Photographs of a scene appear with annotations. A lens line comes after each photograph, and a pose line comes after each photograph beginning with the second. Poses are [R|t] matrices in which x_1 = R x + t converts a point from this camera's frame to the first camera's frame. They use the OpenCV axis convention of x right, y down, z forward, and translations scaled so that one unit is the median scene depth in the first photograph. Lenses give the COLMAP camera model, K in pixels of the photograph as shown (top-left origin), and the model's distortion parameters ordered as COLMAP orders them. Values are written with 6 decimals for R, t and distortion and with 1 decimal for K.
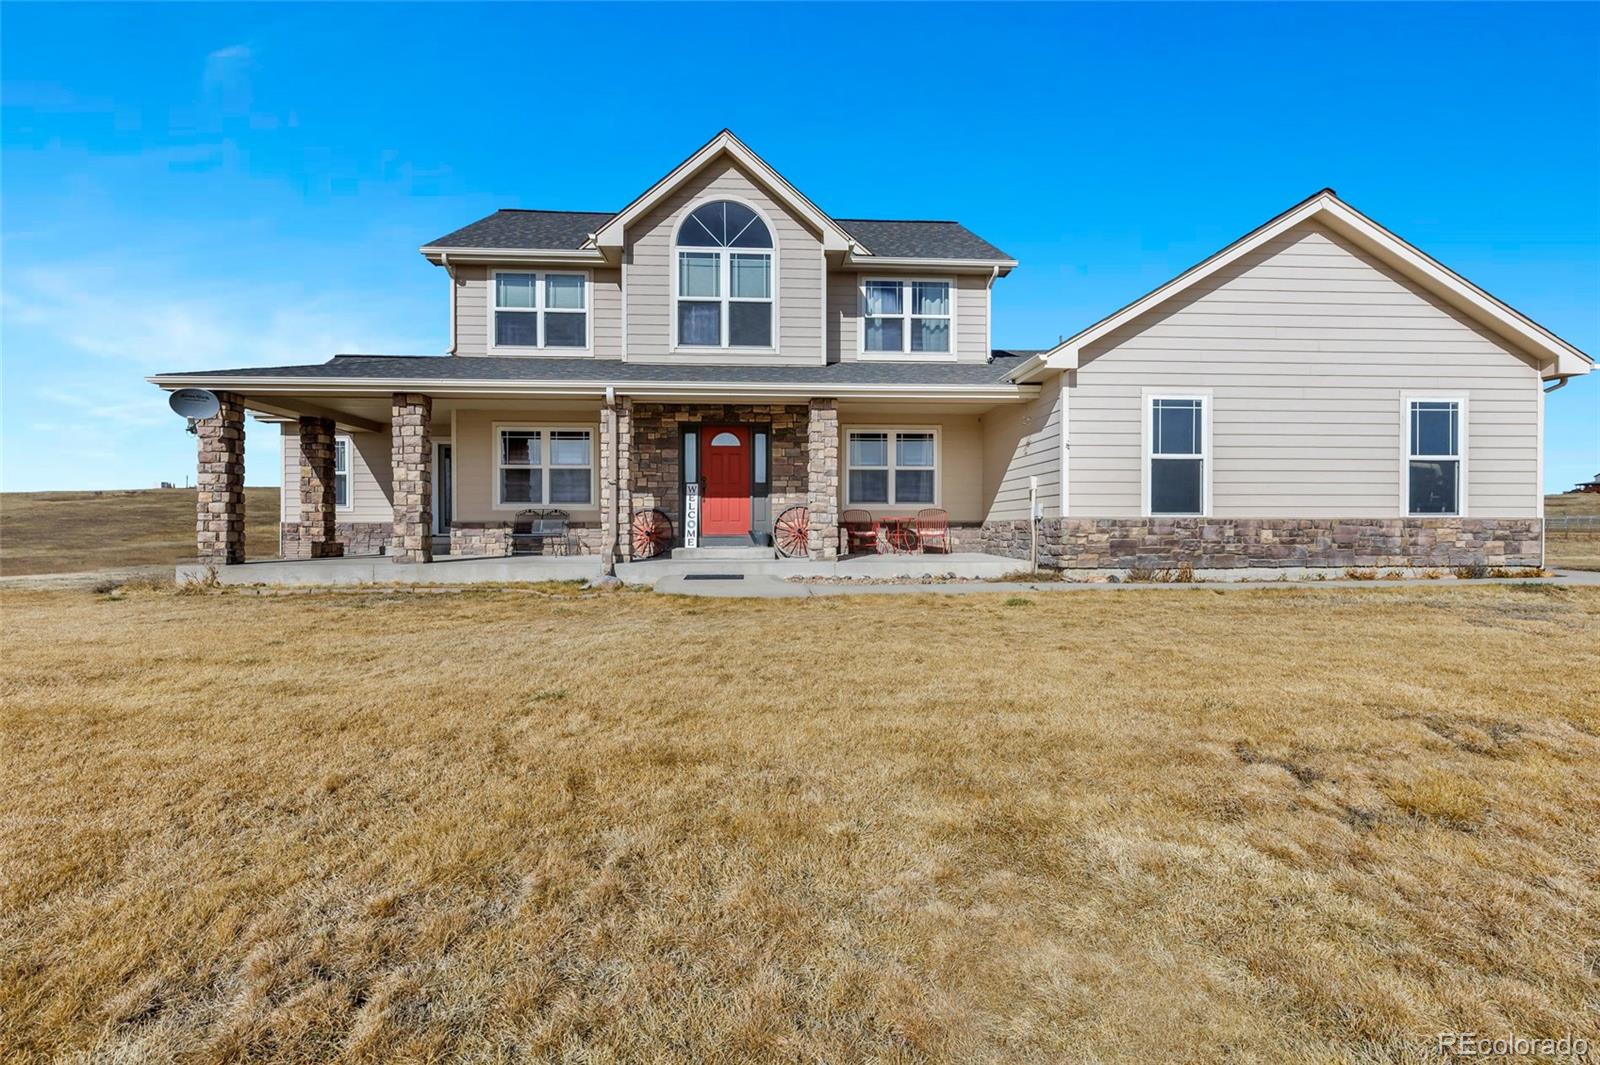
lens RADIAL K [[734.5, 0, 800.0], [0, 734.5, 532.5], [0, 0, 1]] dist [0.002504, 0.000196]
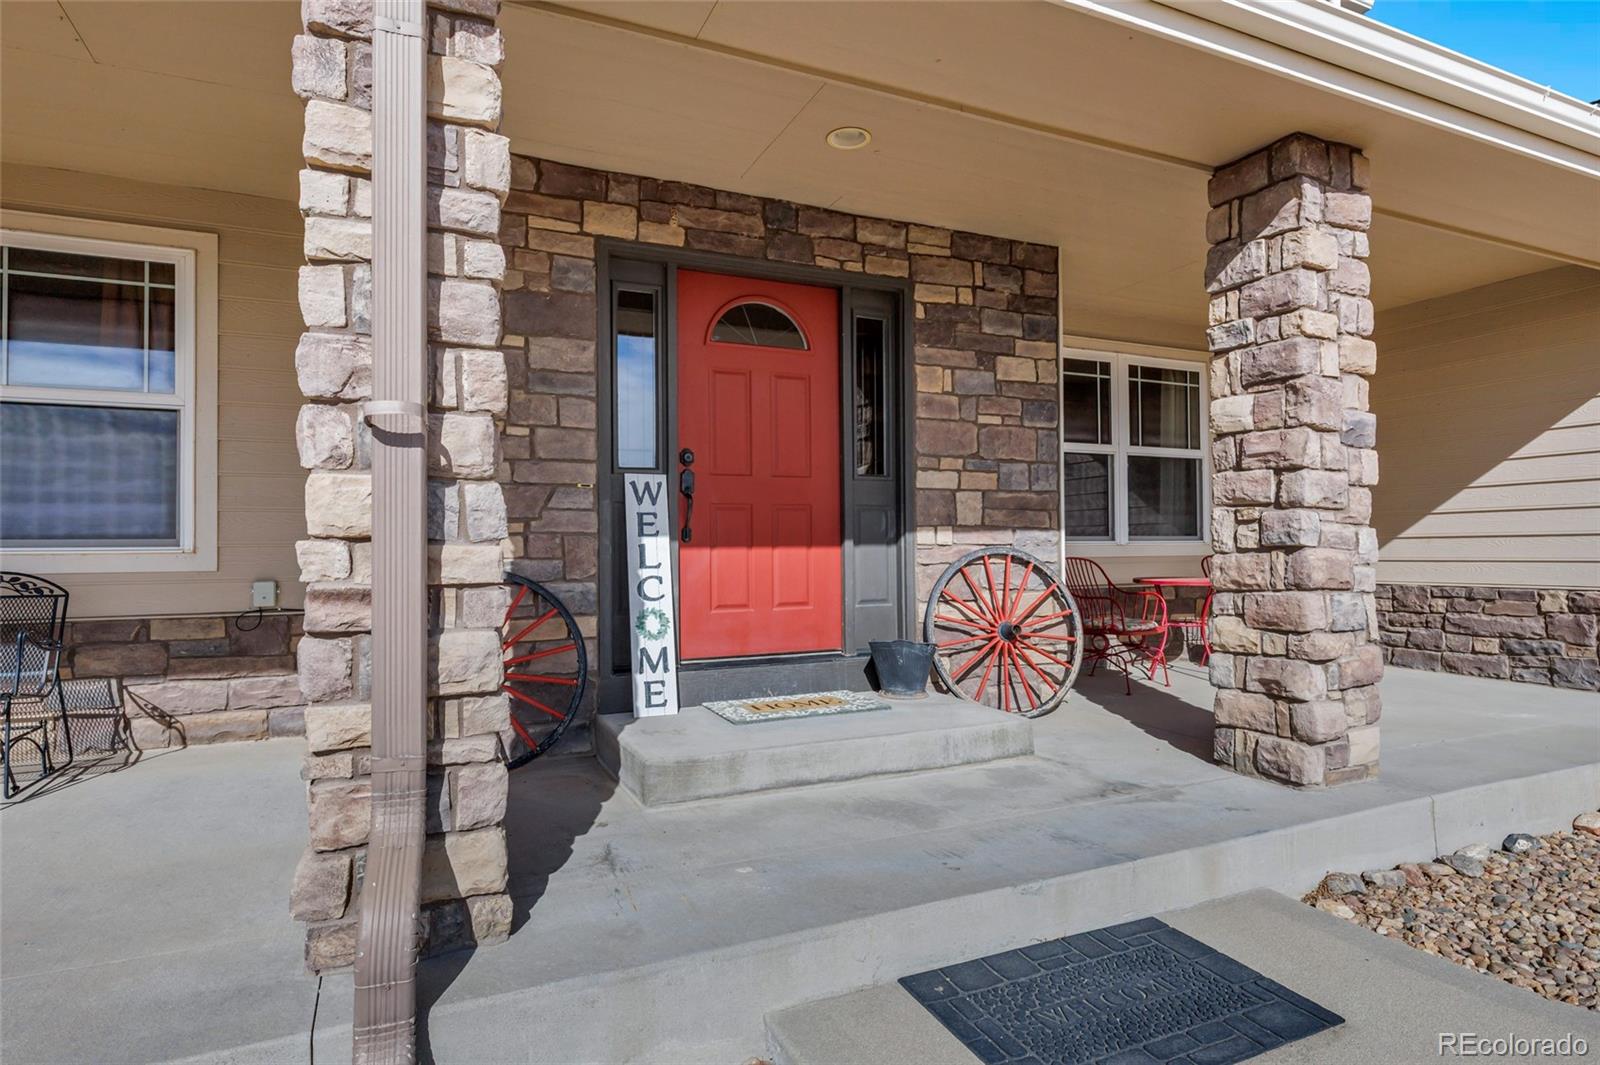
lens RADIAL K [[814.1, 0, 822.3], [0, 814.1, 534.7], [0, 0, 1]] dist [-0.000576, -0.000267]
pose [[0.916522, -0.000559, 0.399984, -0.211543], [0.010442, 0.999692, -0.022529, -0.036513], [-0.399848, 0.024825, 0.916245, 0.711212]]
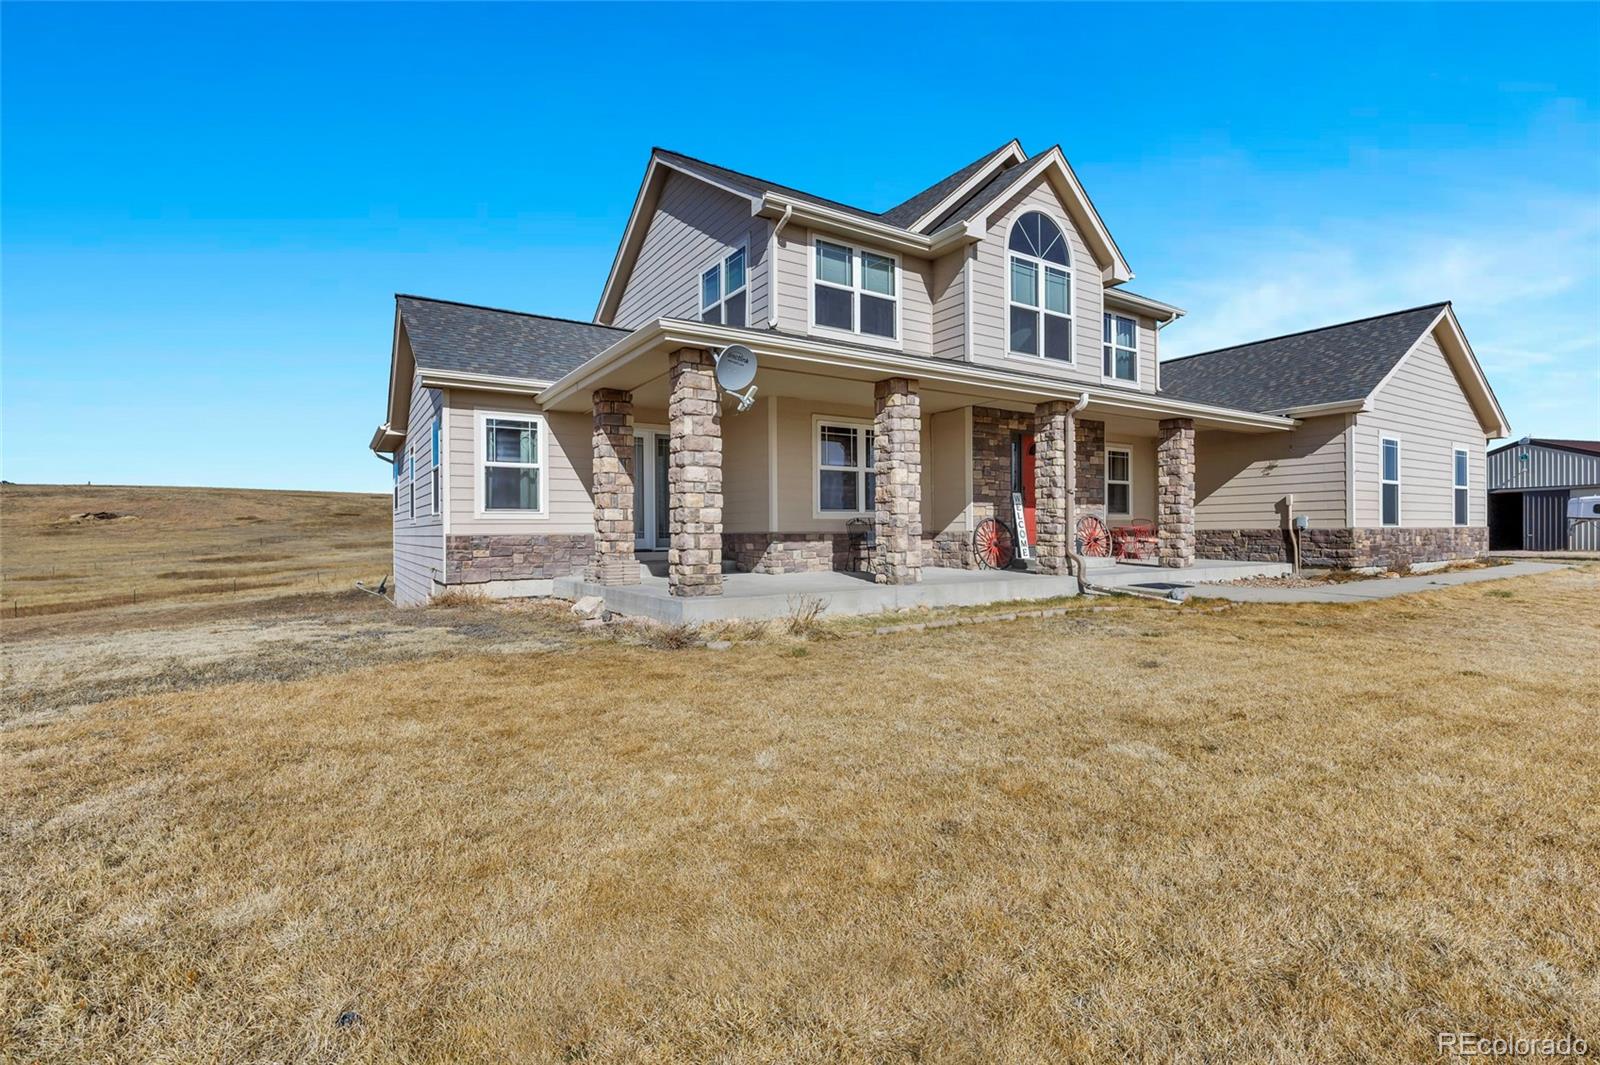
lens RADIAL K [[734.5, 0, 800.0], [0, 734.5, 532.5], [0, 0, 1]] dist [0.002504, 0.000196]
pose [[0.873958, -0.004843, 0.485977, -0.877846], [0.008708, 0.999946, -0.005696, -0.010506], [-0.485923, 0.009210, 0.873953, 0.282988]]
